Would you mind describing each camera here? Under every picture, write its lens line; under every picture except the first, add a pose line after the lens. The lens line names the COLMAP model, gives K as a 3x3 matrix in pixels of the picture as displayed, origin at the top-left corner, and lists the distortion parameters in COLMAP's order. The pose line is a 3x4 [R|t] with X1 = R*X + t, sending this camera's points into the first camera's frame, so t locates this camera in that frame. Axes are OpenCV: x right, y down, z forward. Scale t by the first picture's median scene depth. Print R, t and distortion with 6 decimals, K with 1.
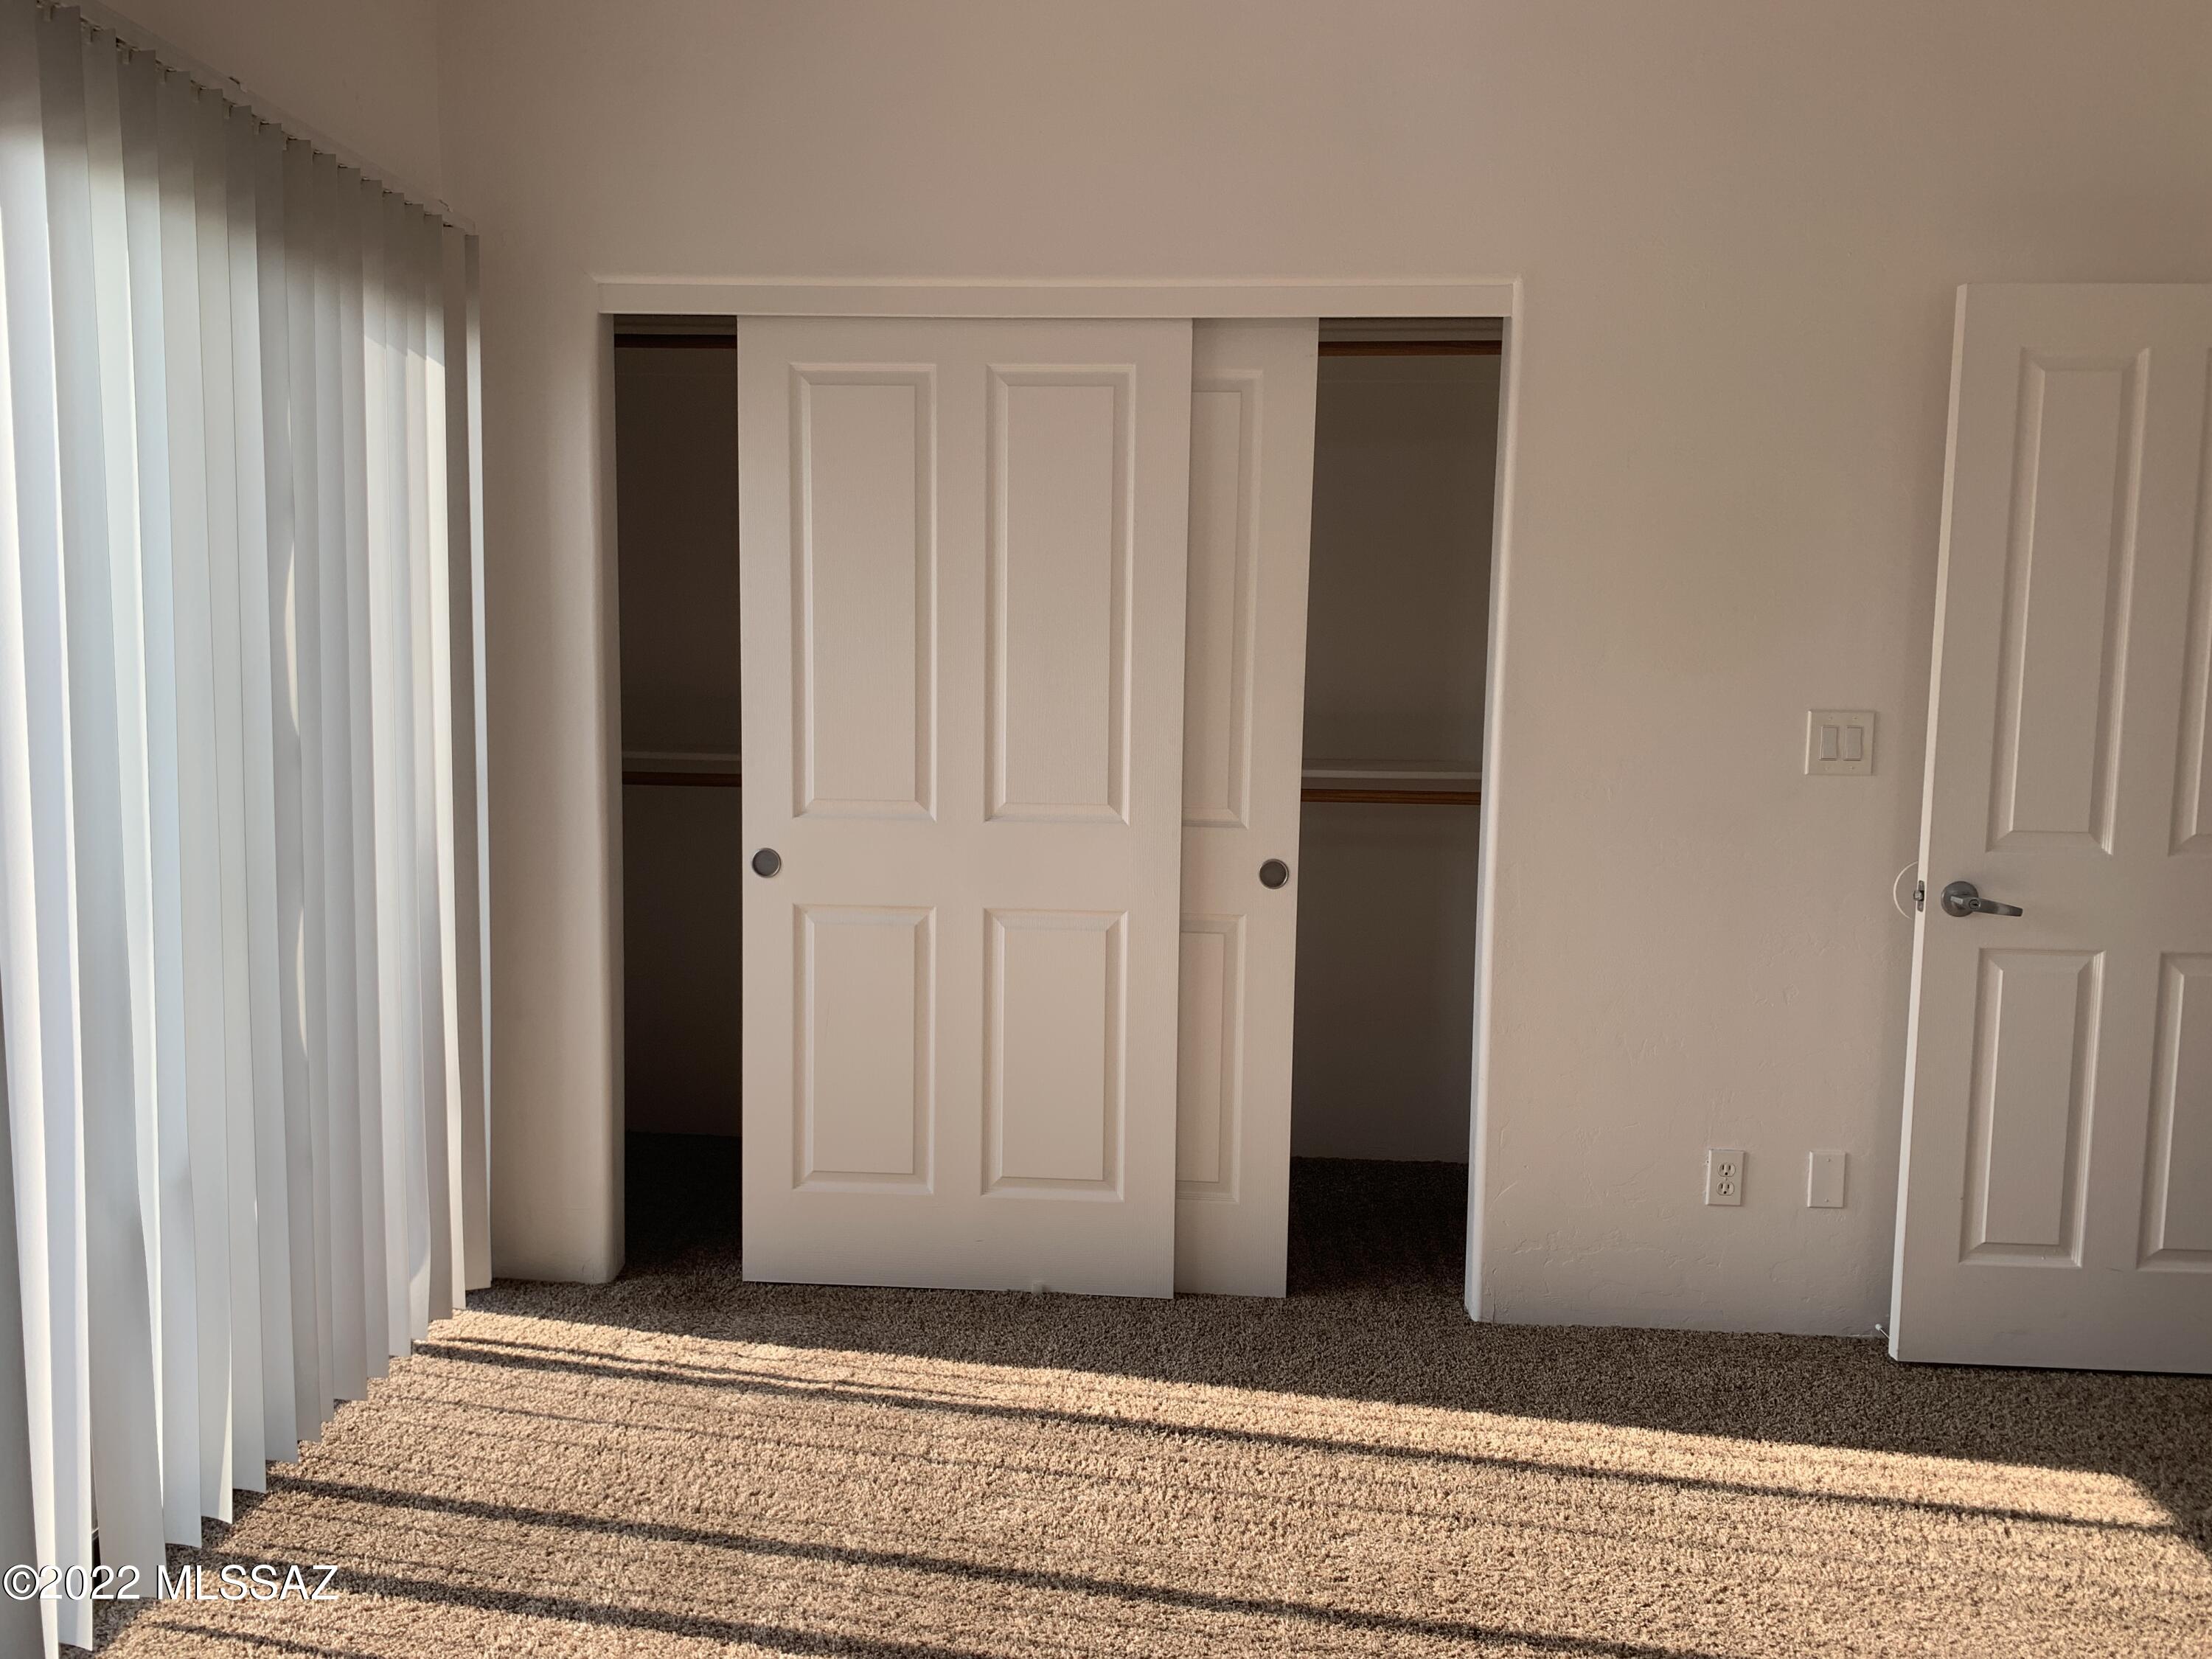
lens RADIAL K [[1724.1, 0, 1111.9], [0, 1724.1, 810.5], [0, 0, 1]] dist [0.079128, -0.143111]
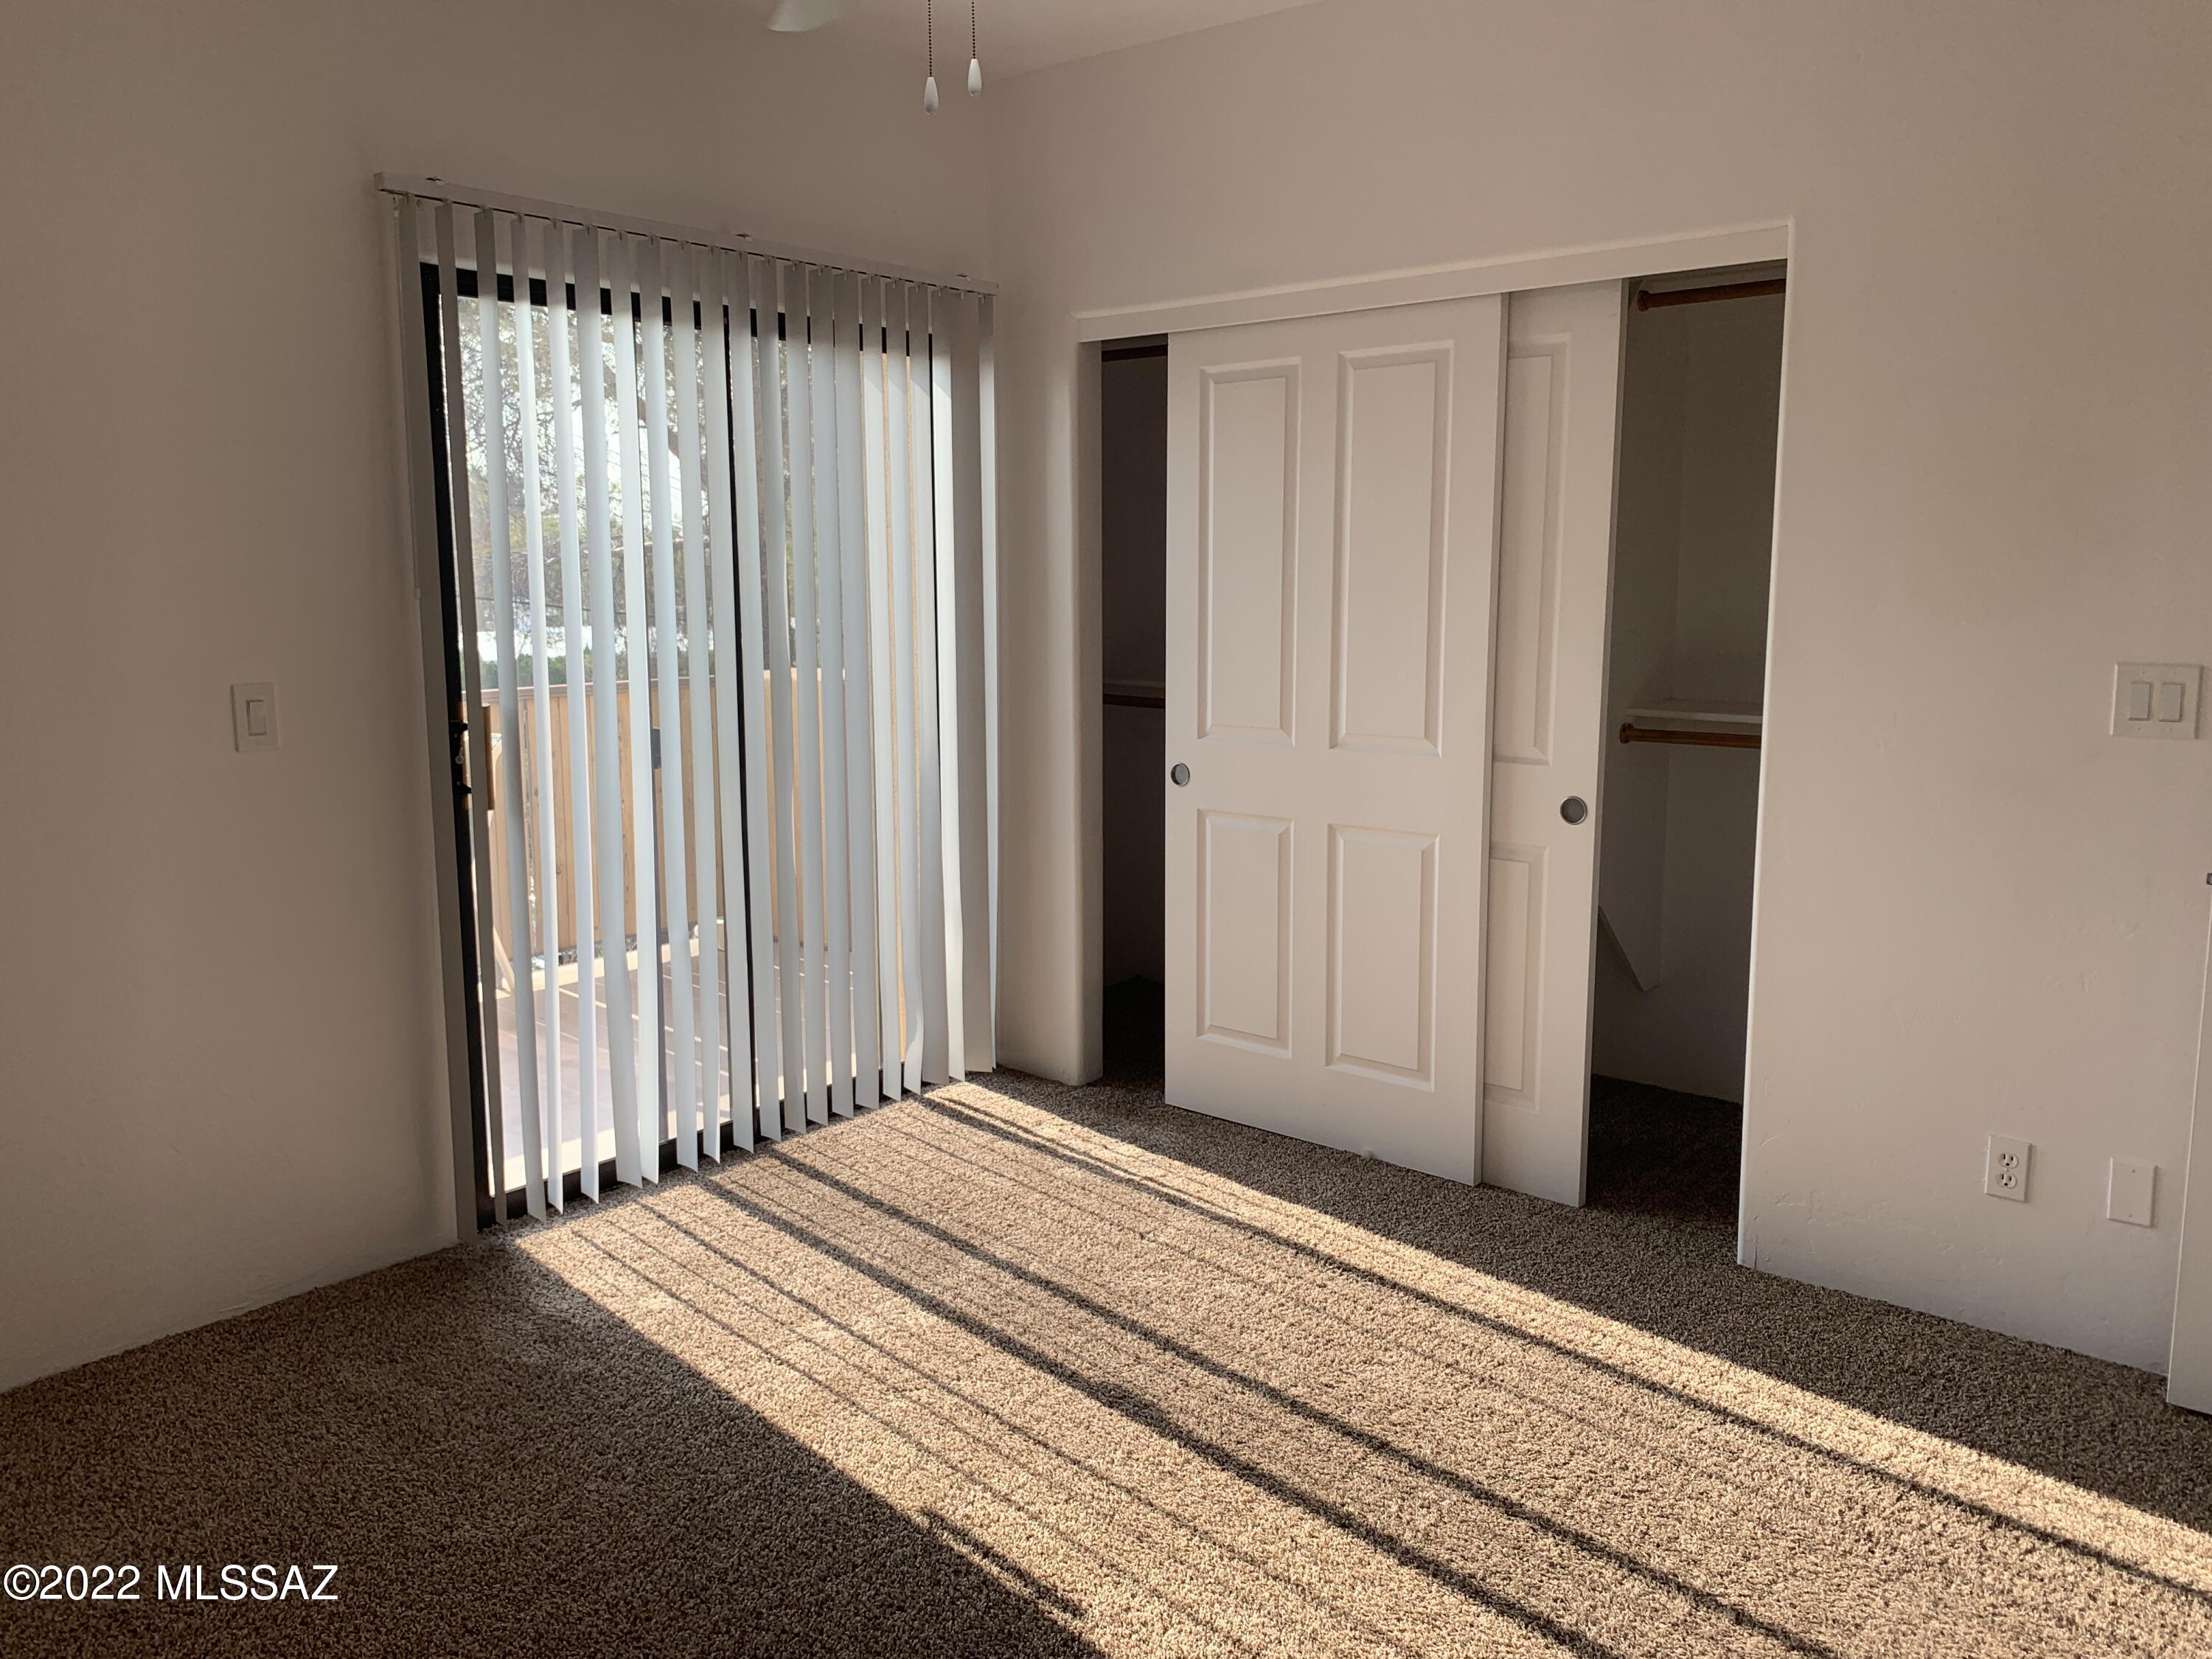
lens RADIAL K [[1697.1, 0, 1106.0], [0, 1697.1, 829.5], [0, 0, 1]] dist [0.087890, -0.145737]
pose [[0.800818, 0.074498, -0.594256, 0.509148], [-0.048900, 0.997054, 0.059096, 0.000635], [0.596908, -0.018266, 0.802102, -0.016541]]
